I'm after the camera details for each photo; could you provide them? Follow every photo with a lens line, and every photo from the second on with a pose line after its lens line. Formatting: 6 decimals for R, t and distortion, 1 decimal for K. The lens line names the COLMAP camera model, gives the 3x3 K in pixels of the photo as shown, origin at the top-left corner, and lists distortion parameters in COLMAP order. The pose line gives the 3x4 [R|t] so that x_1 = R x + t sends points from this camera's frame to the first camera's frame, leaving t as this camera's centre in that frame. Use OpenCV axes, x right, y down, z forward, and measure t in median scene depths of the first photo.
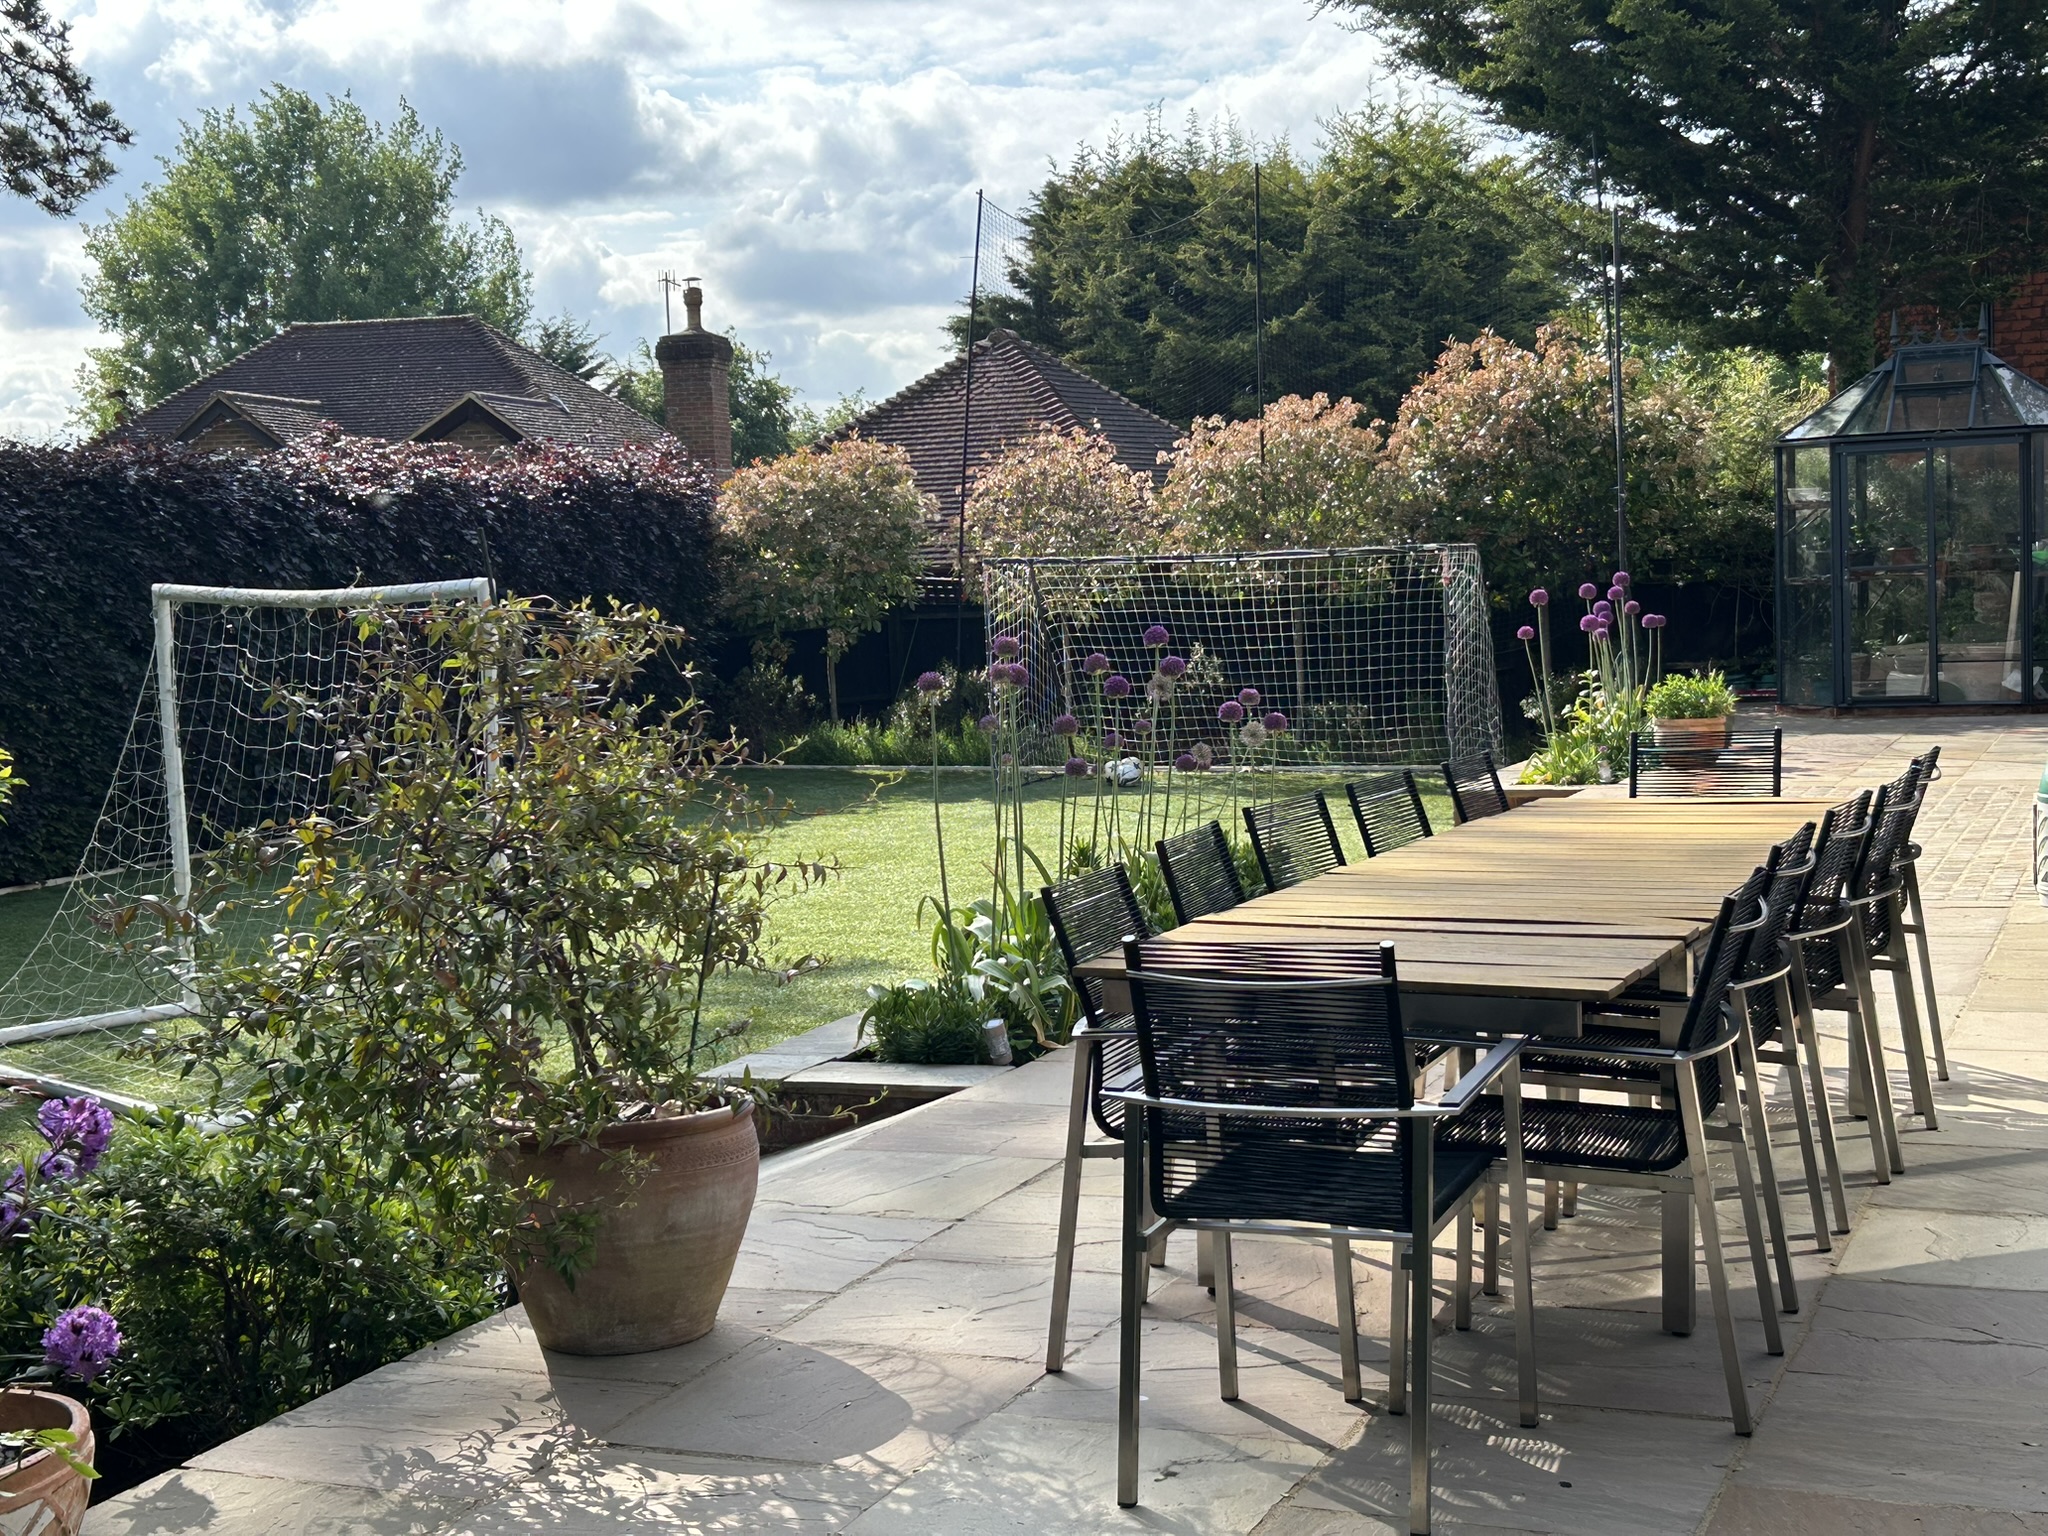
lens RADIAL K [[2749.8, 0, 1022.9], [0, 2749.8, 771.7], [0, 0, 1]] dist [0.131667, 0.000000]
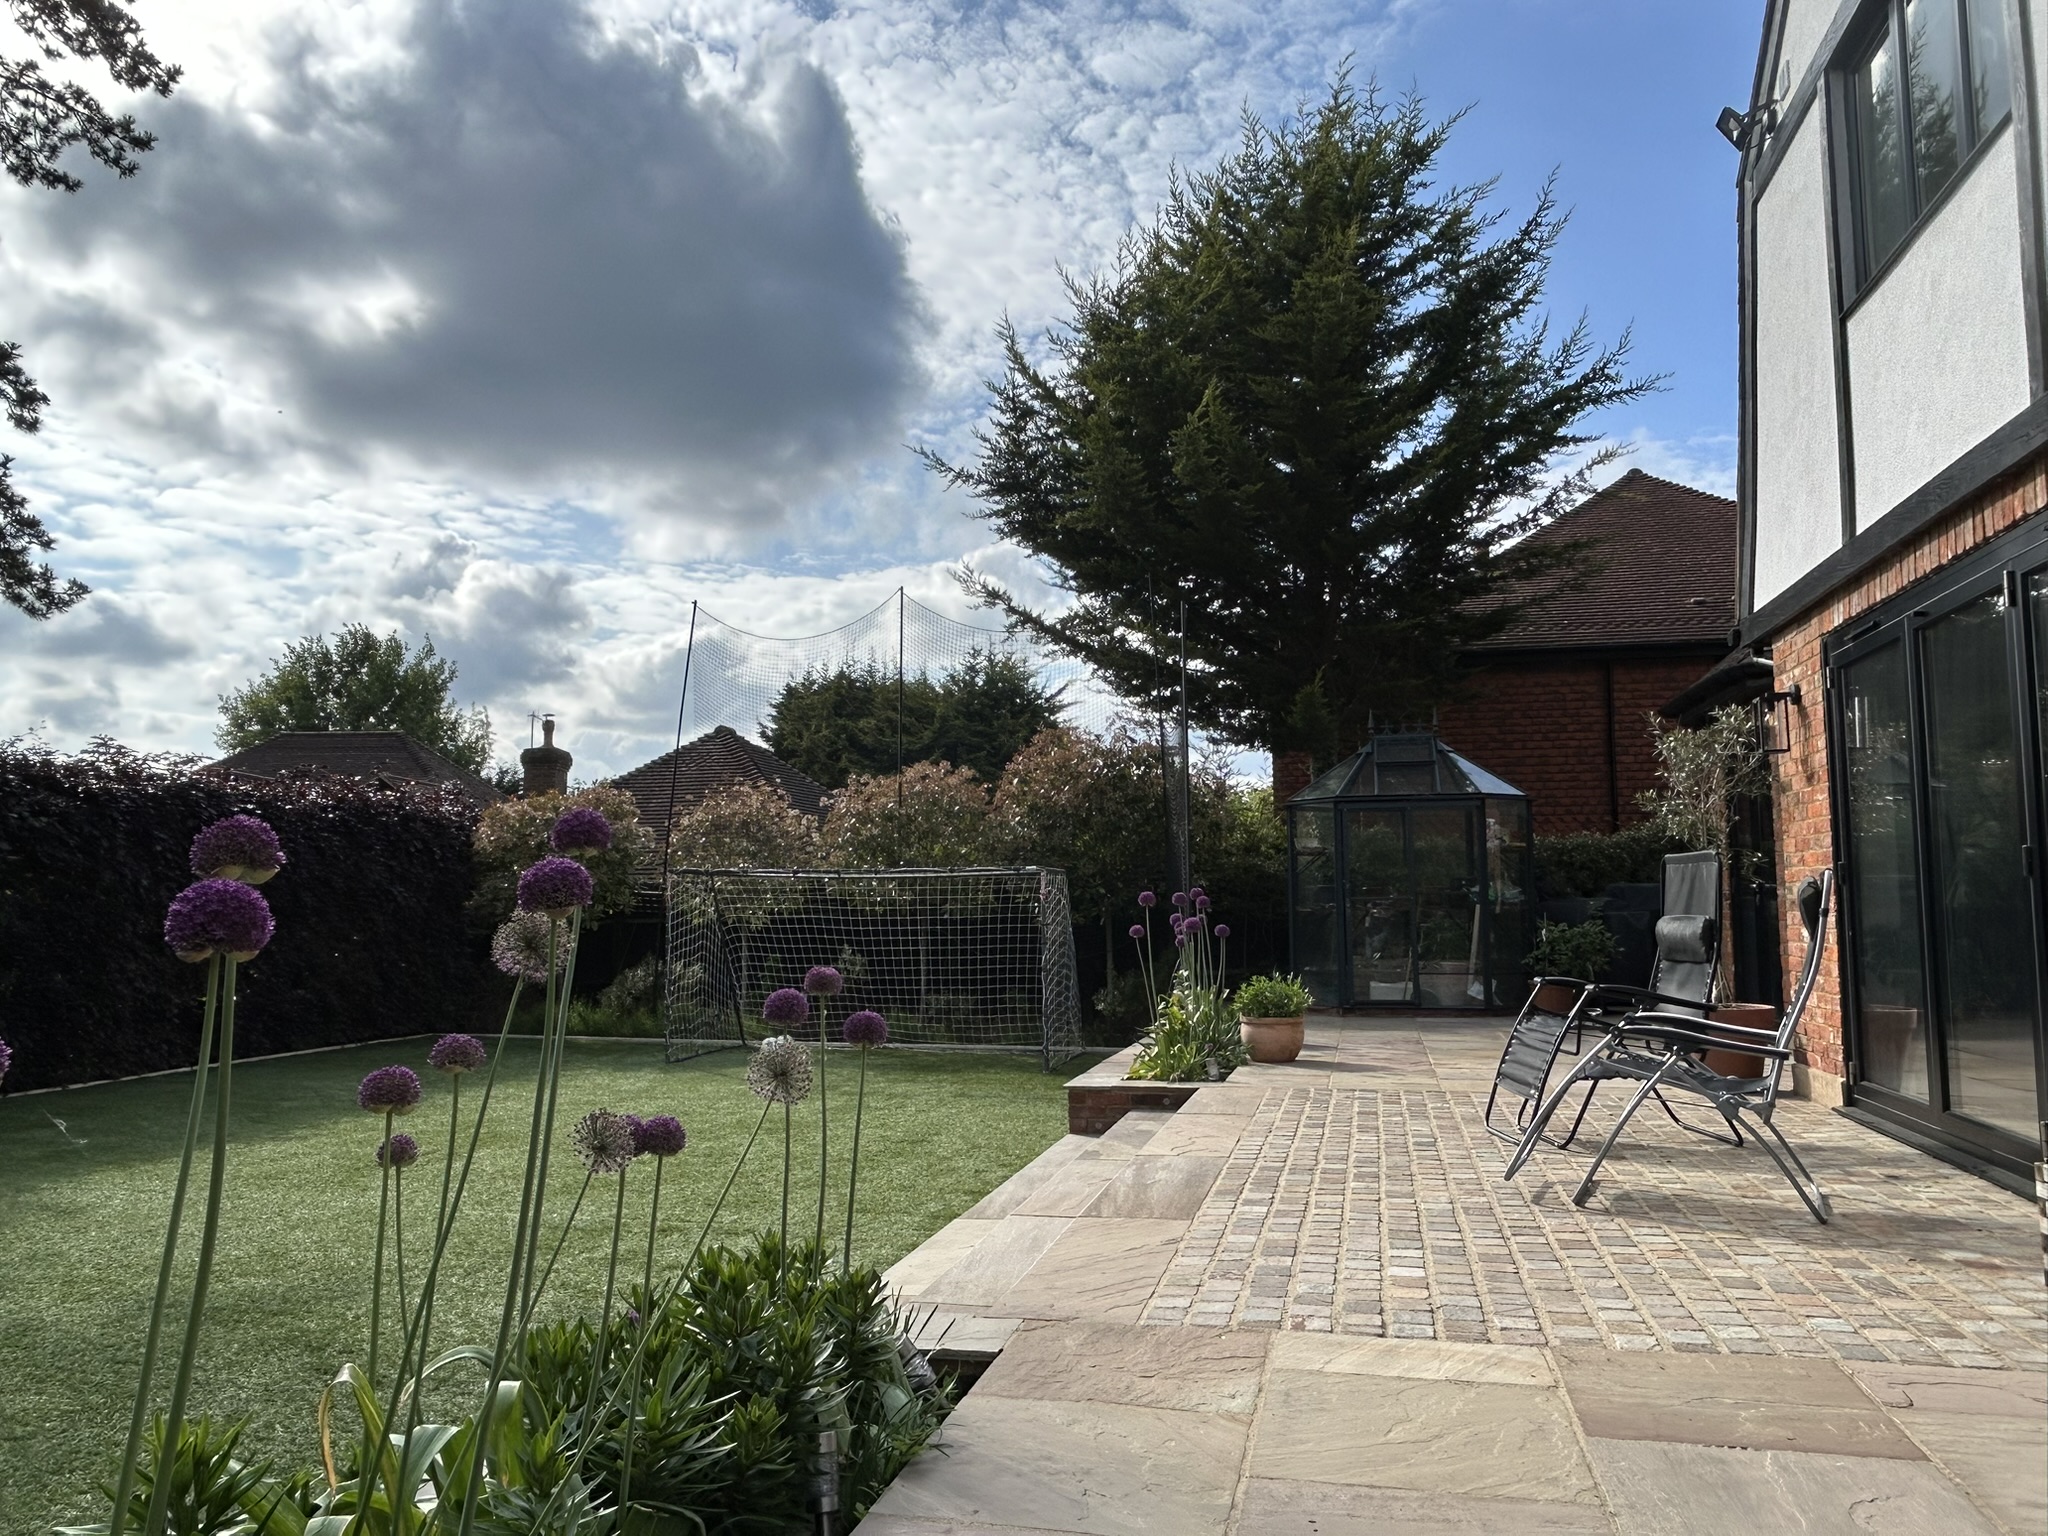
lens RADIAL K [[1437.4, 0, 1045.9], [0, 1437.4, 772.0], [0, 0, 1]] dist [-0.000774, -0.004283]
pose [[0.983024, 0.050348, 0.176432, 0.032906], [-0.018280, 0.983704, -0.178866, -0.007797], [-0.182563, 0.172604, 0.967925, 0.315920]]
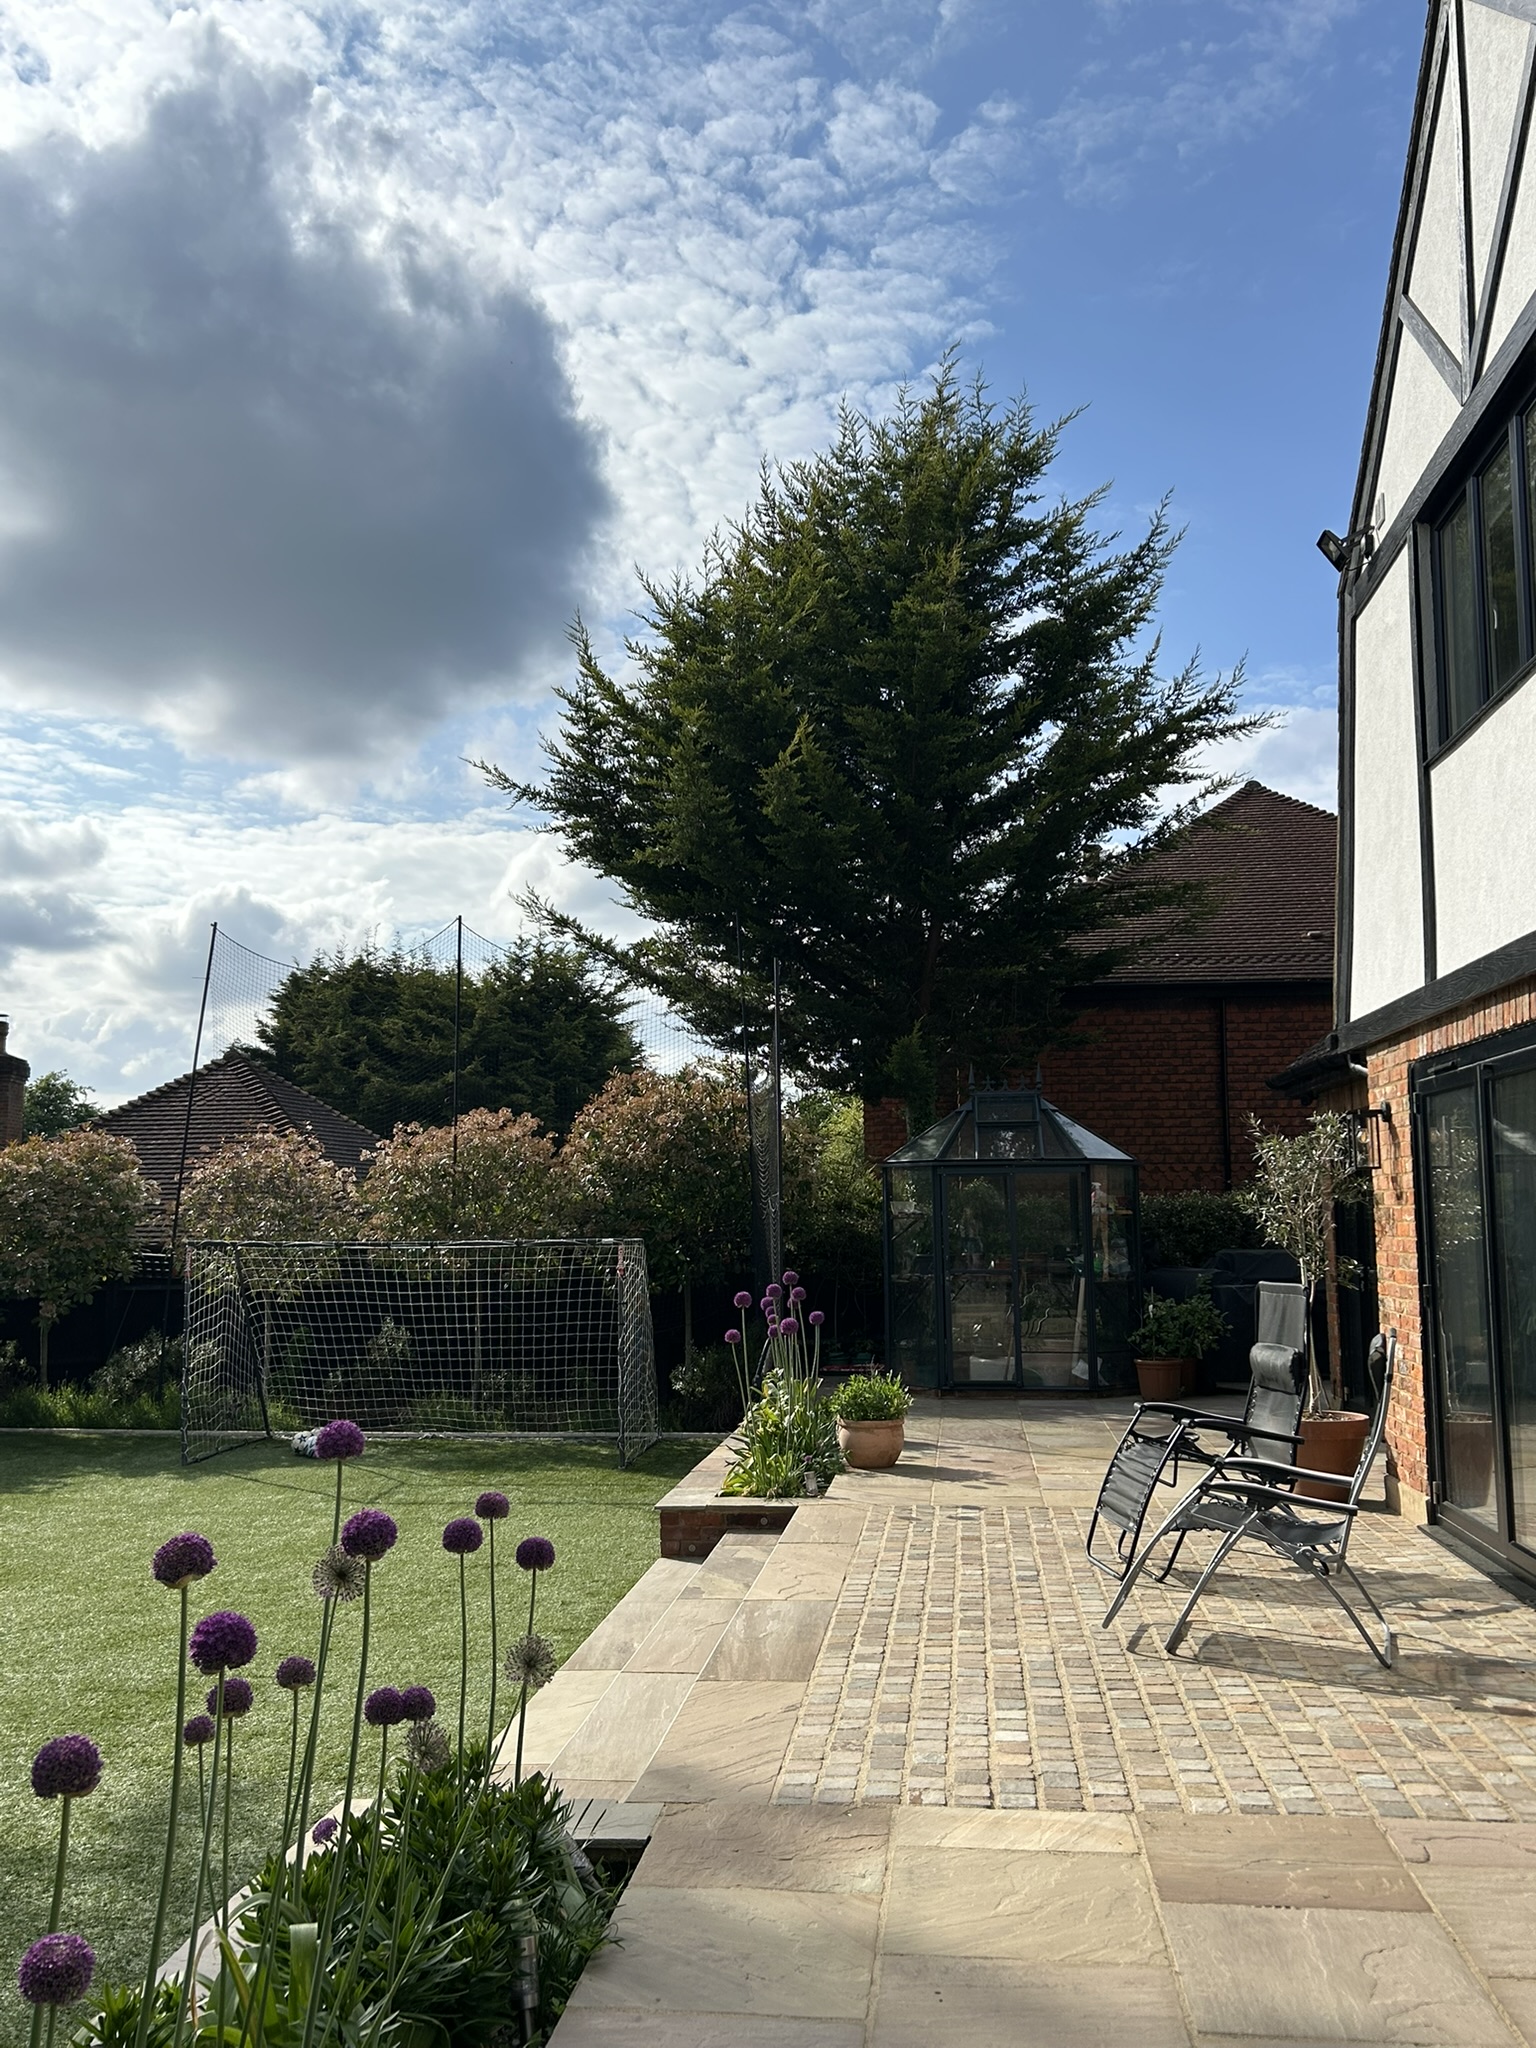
lens RADIAL K [[1676.4, 0, 796.8], [0, 1676.4, 1043.7], [0, 0, 1]] dist [0.057909, -0.059912]
pose [[0.954162, 0.061586, 0.292886, 0.013455], [-0.004590, 0.981496, -0.191428, -0.025551], [-0.299256, 0.181309, 0.936789, 0.273751]]
